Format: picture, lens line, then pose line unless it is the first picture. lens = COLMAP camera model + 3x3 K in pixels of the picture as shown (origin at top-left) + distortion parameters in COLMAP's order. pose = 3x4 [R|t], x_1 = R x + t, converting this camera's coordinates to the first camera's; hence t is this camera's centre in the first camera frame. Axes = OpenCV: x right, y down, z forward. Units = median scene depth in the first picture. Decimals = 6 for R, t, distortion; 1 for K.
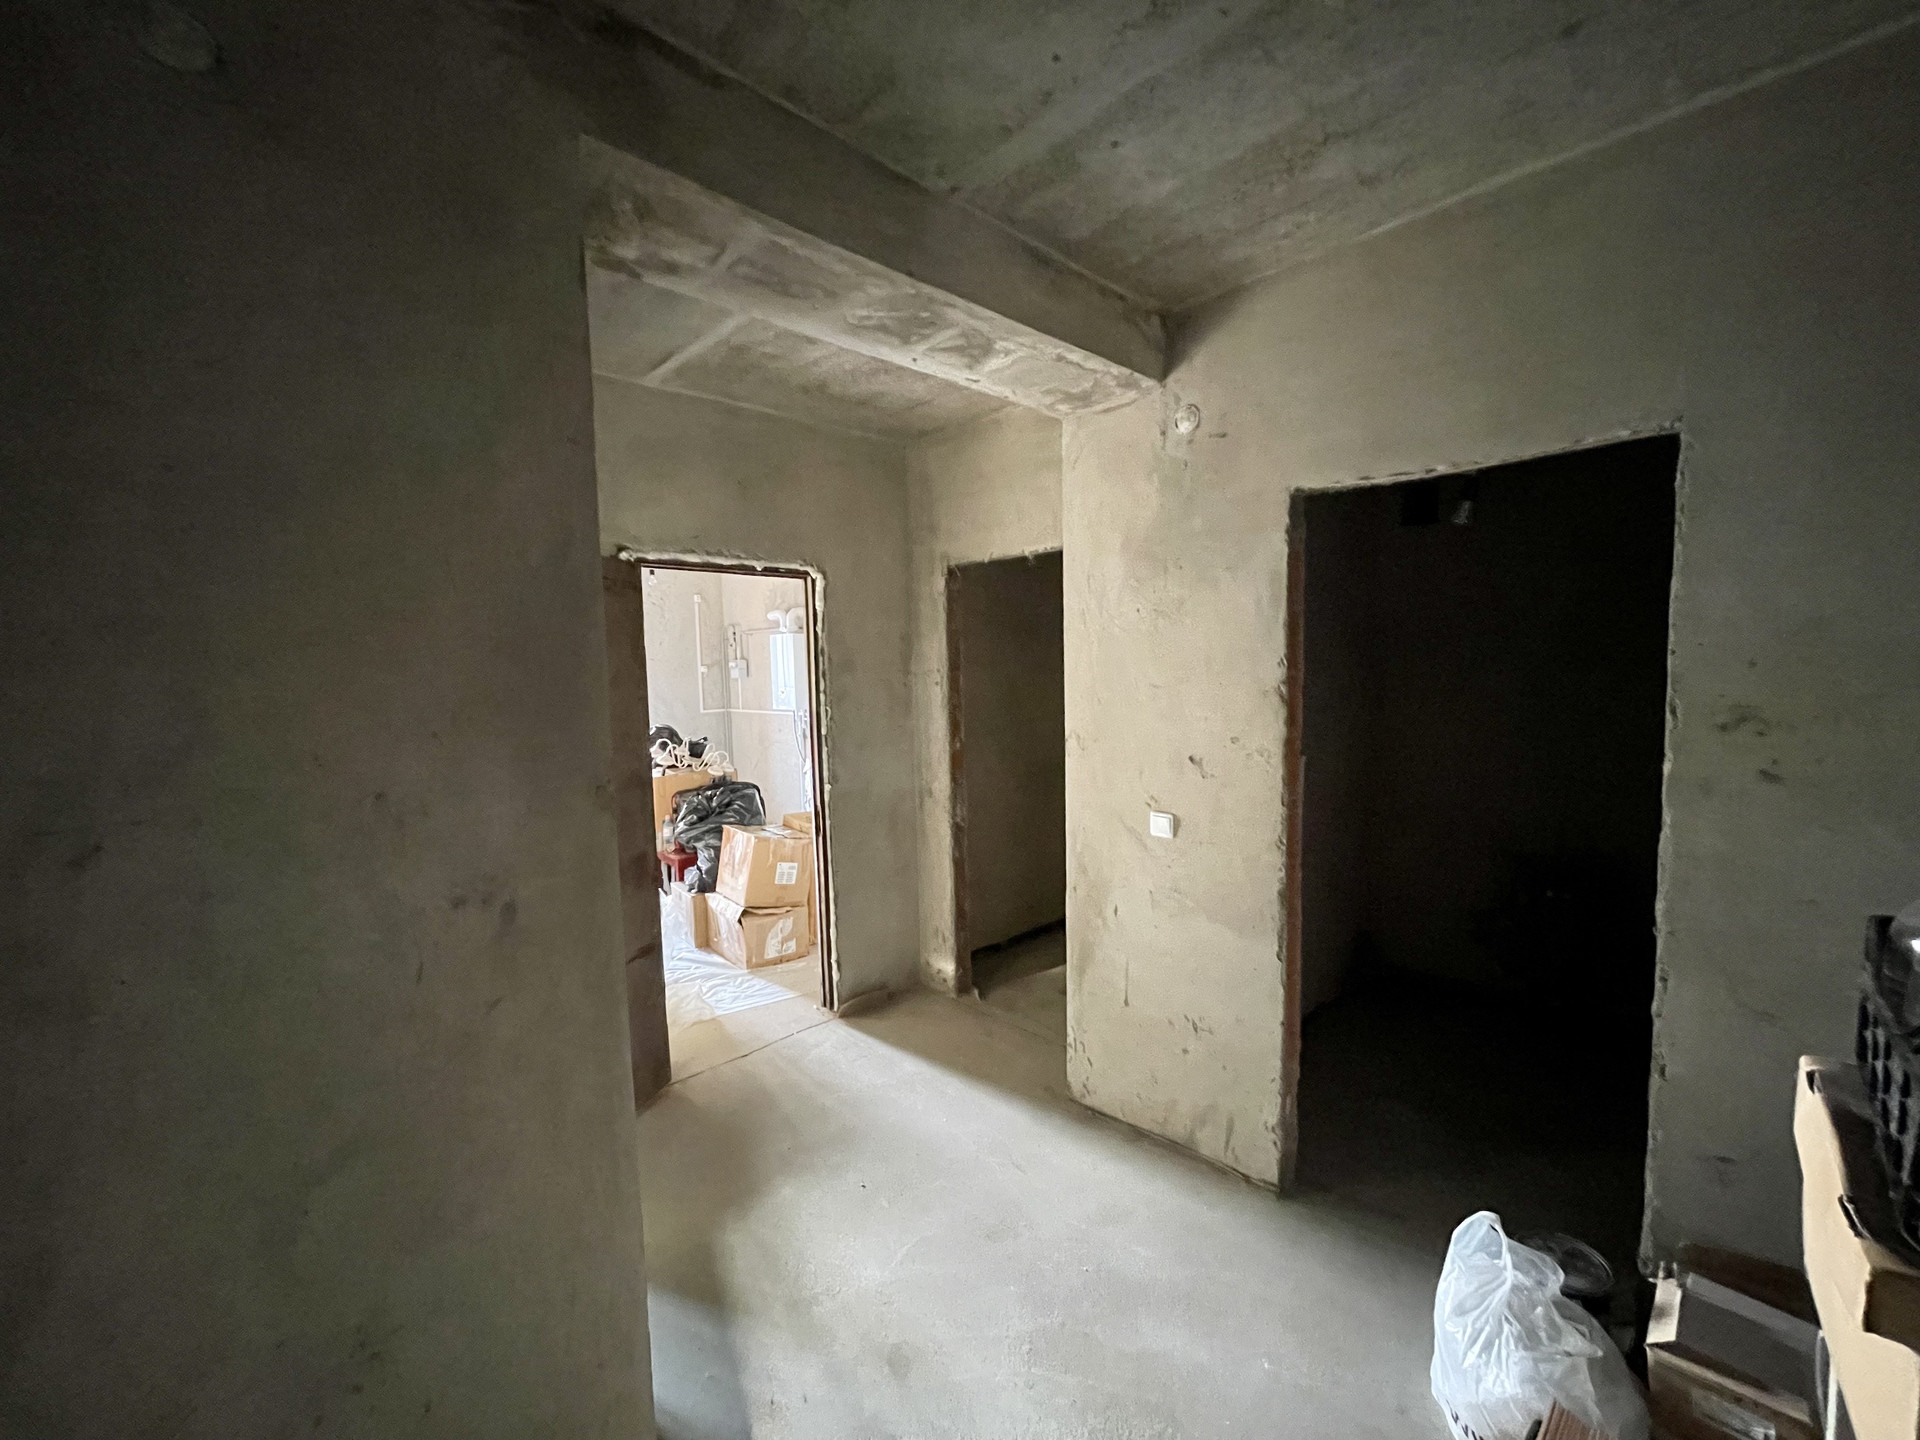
lens RADIAL K [[774.9, 0, 960.0], [0, 774.9, 720.0], [0, 0, 1]] dist [0.000187, 0.000046]
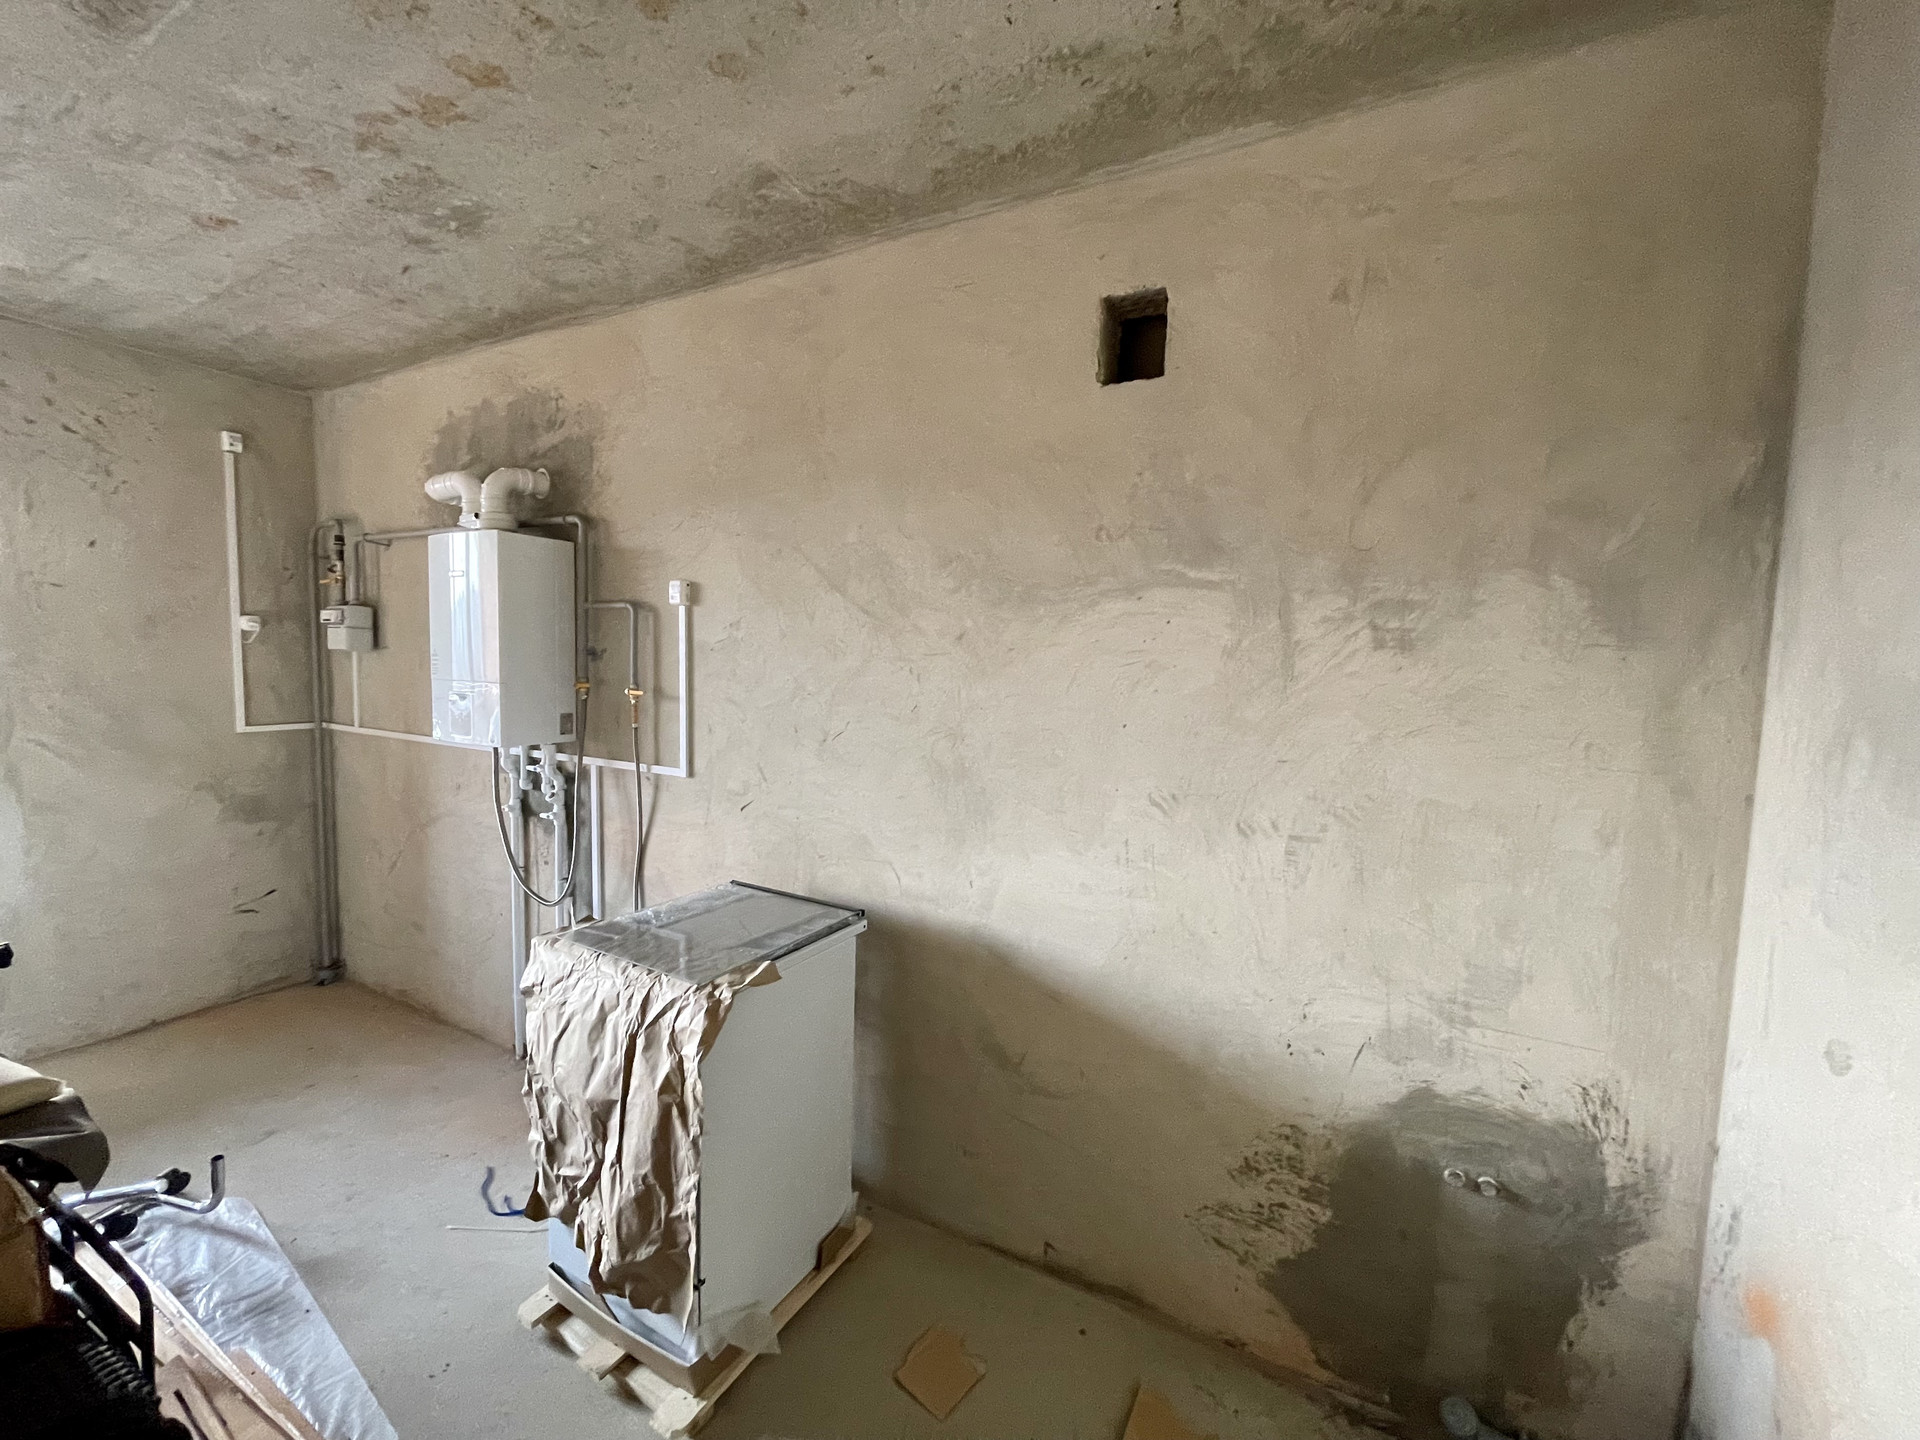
lens RADIAL K [[774.9, 0, 960.0], [0, 774.9, 720.0], [0, 0, 1]] dist [0.000187, 0.000046]
pose [[0.953246, 0.024385, 0.301210, -0.102794], [-0.023662, 0.999702, -0.006048, -0.022818], [-0.301268, -0.001362, 0.953539, 0.518592]]
